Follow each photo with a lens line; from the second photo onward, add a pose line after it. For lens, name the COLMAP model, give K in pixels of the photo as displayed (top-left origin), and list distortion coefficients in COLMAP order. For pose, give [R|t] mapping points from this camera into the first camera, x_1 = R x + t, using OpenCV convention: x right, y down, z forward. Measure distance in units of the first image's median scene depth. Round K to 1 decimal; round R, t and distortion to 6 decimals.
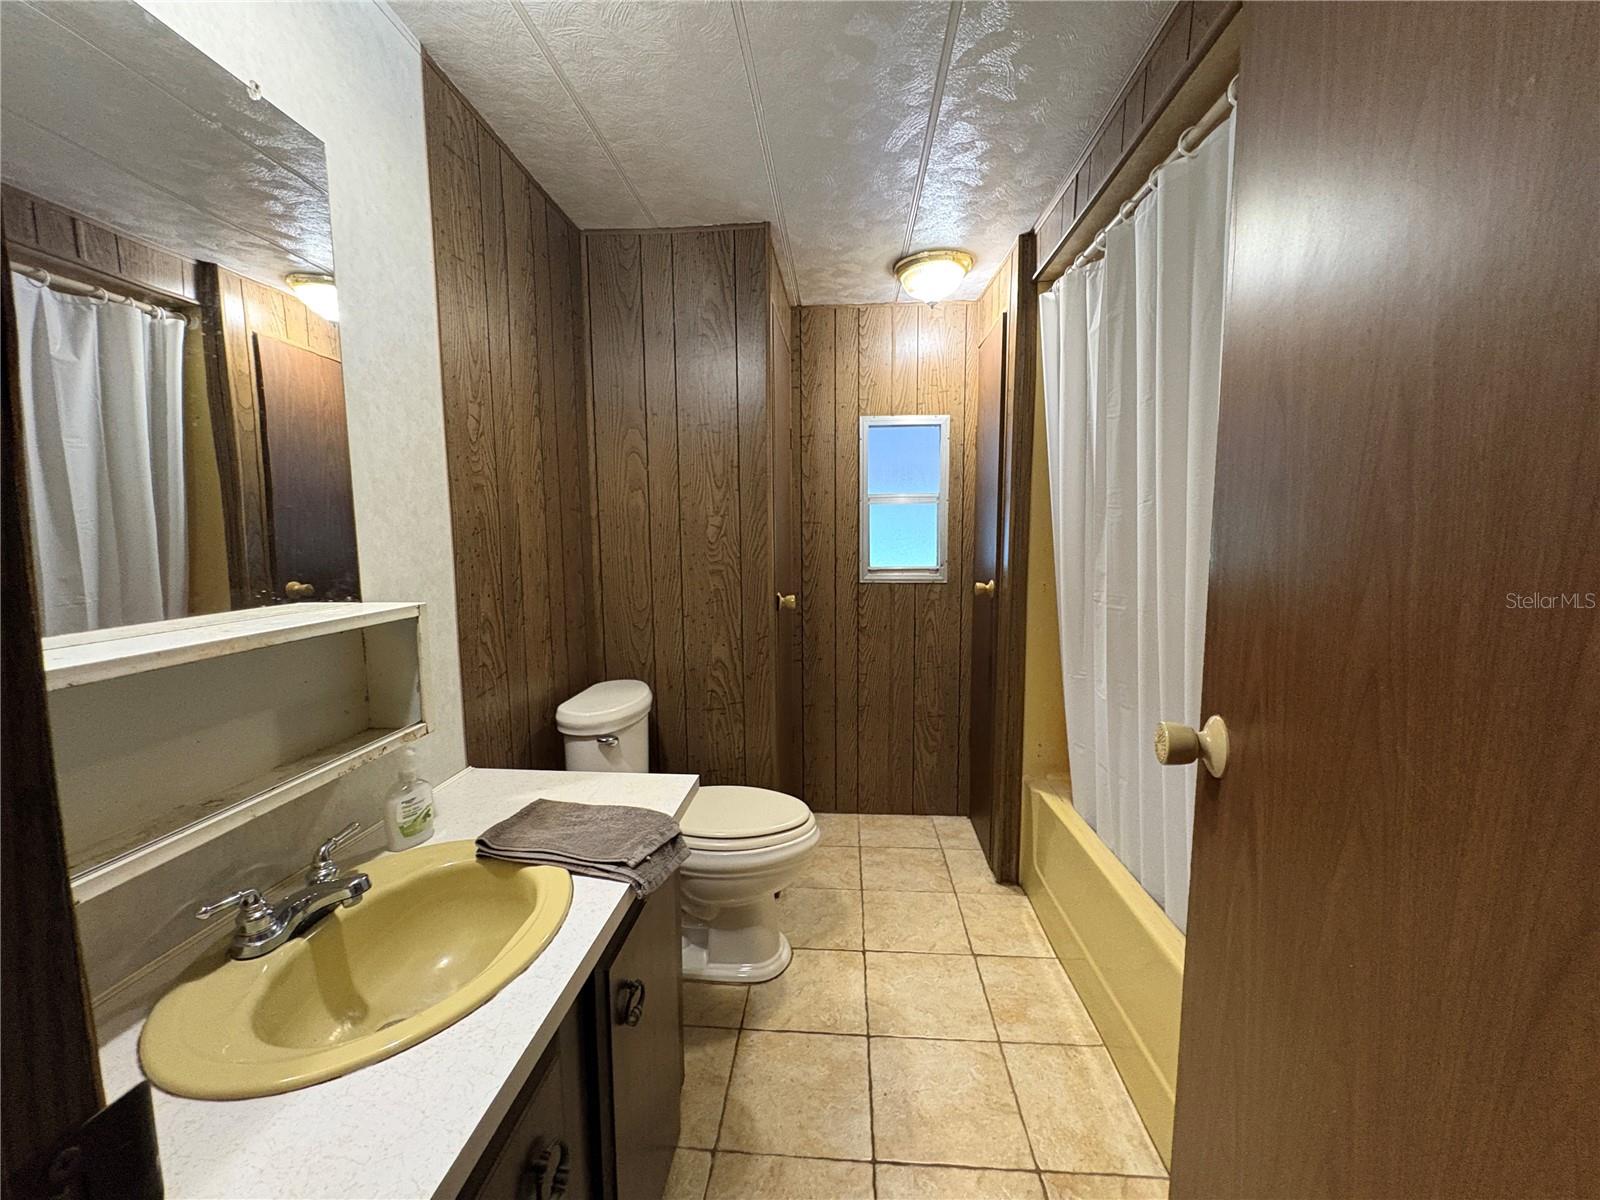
lens RADIAL K [[638.6, 0, 796.9], [0, 638.6, 599.9], [0, 0, 1]] dist [-0.000164, 0.000472]
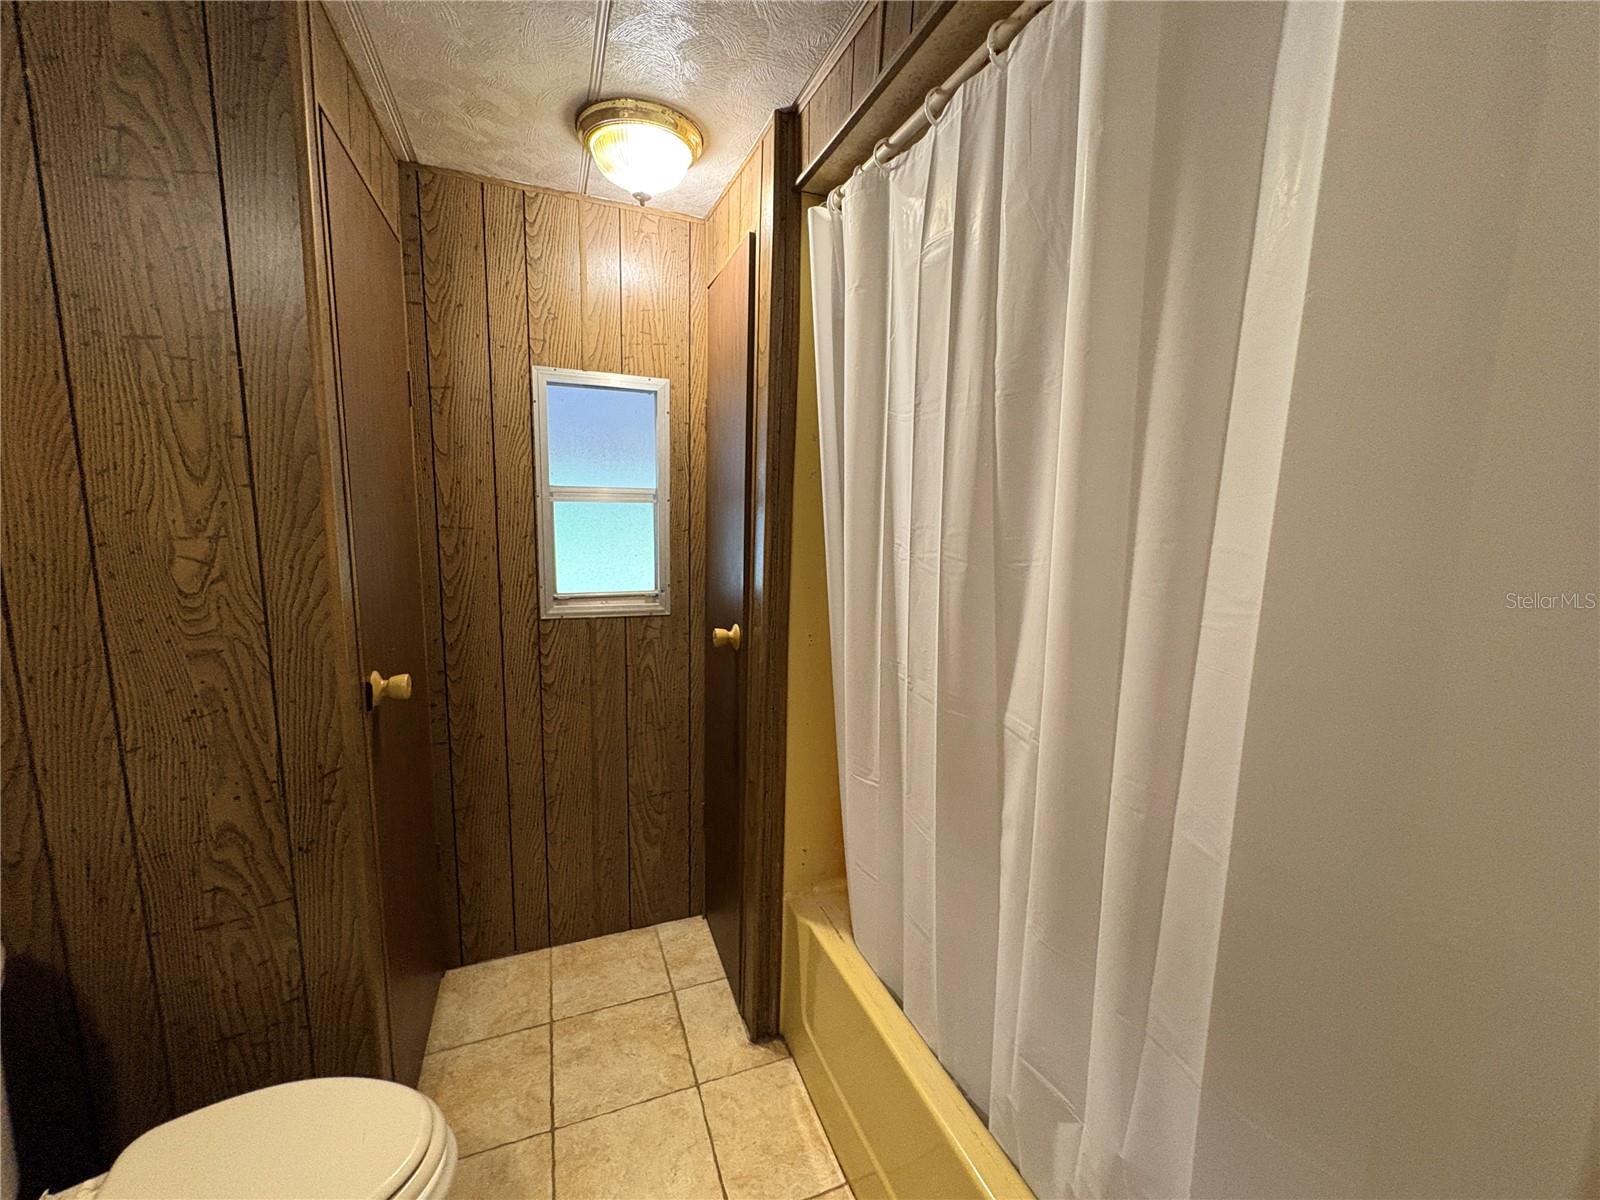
lens RADIAL K [[638.6, 0, 796.9], [0, 638.6, 599.9], [0, 0, 1]] dist [-0.000164, 0.000472]
pose [[0.900882, -0.033650, 0.432757, 0.057397], [0.012116, 0.998551, 0.052424, -0.088207], [-0.433895, -0.041985, 0.899985, 0.317148]]
